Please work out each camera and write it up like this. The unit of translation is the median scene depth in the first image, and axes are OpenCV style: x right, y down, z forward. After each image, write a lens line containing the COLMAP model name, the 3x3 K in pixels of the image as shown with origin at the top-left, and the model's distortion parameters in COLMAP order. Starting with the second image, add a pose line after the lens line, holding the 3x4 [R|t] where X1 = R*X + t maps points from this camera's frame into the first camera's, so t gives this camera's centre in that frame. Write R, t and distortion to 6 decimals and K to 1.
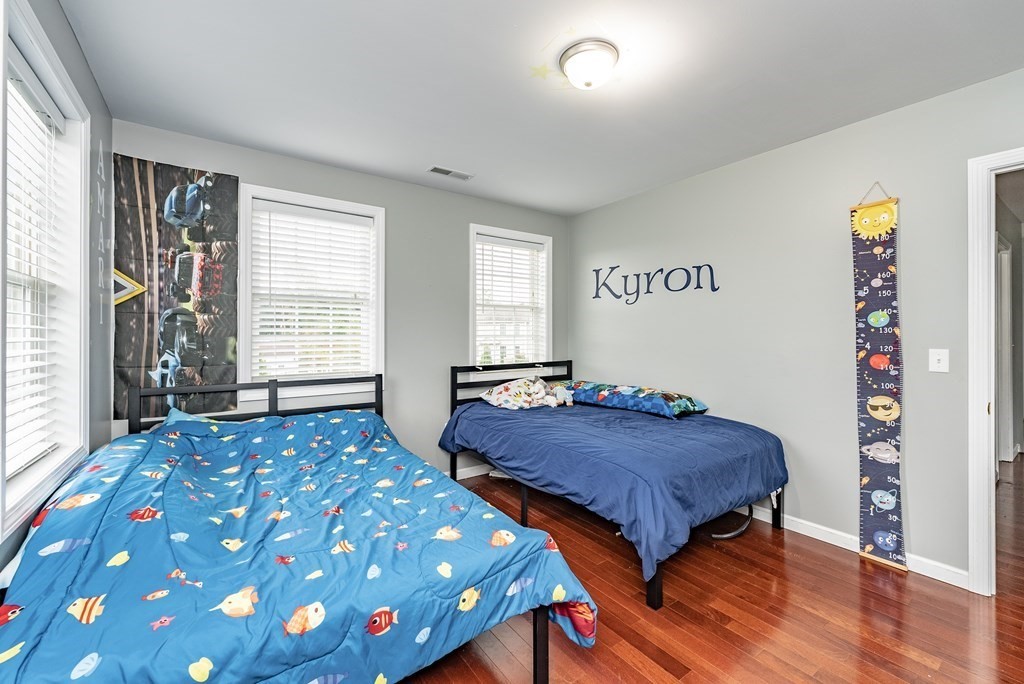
lens RADIAL K [[417.5, 0, 499.8], [0, 417.5, 332.1], [0, 0, 1]] dist [0.000763, -0.001591]
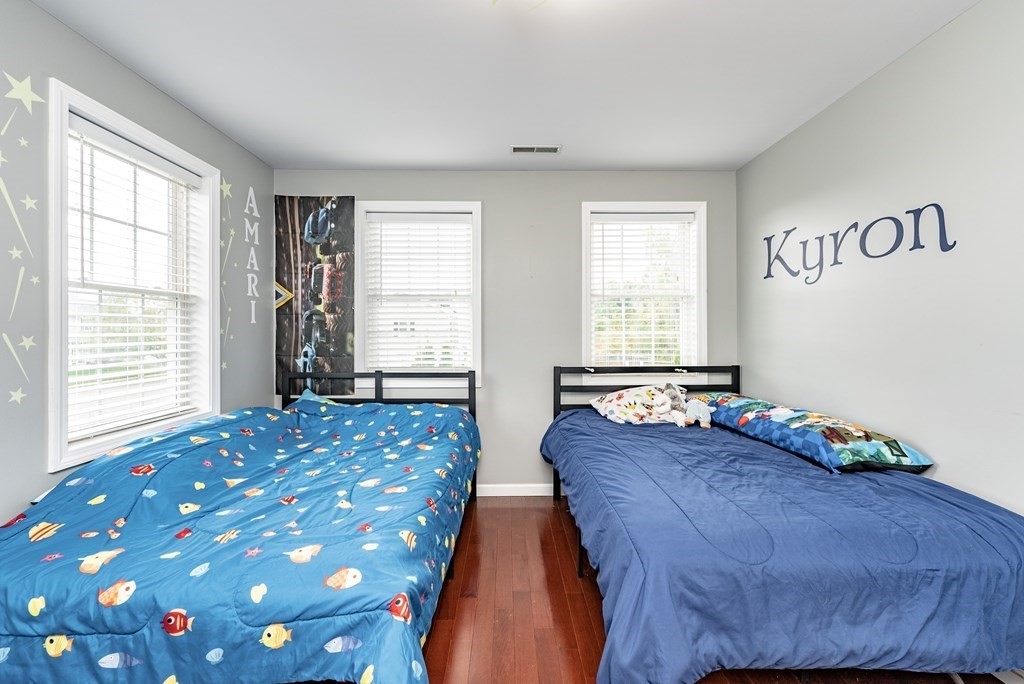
lens RADIAL K [[417.5, 0, 510.4], [0, 417.5, 330.8], [0, 0, 1]] dist [0.000763, -0.001591]
pose [[0.831026, -0.000087, -0.556233, 0.394435], [0.004221, 0.999972, 0.006150, 0.000731], [0.556217, -0.007459, 0.831003, 0.268795]]
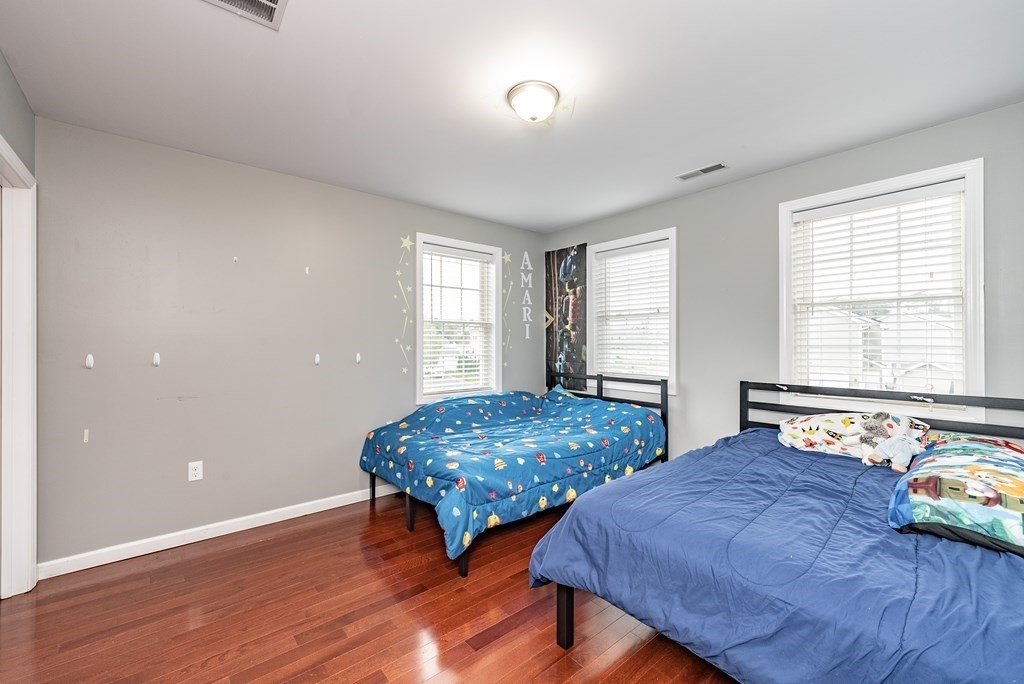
lens RADIAL K [[417.5, 0, 519.8], [0, 417.5, 341.1], [0, 0, 1]] dist [0.000763, -0.001591]
pose [[0.110138, -0.004300, -0.993907, 0.909107], [0.003586, 0.999986, -0.003929, 0.001765], [0.993910, -0.003131, 0.110152, 0.581630]]
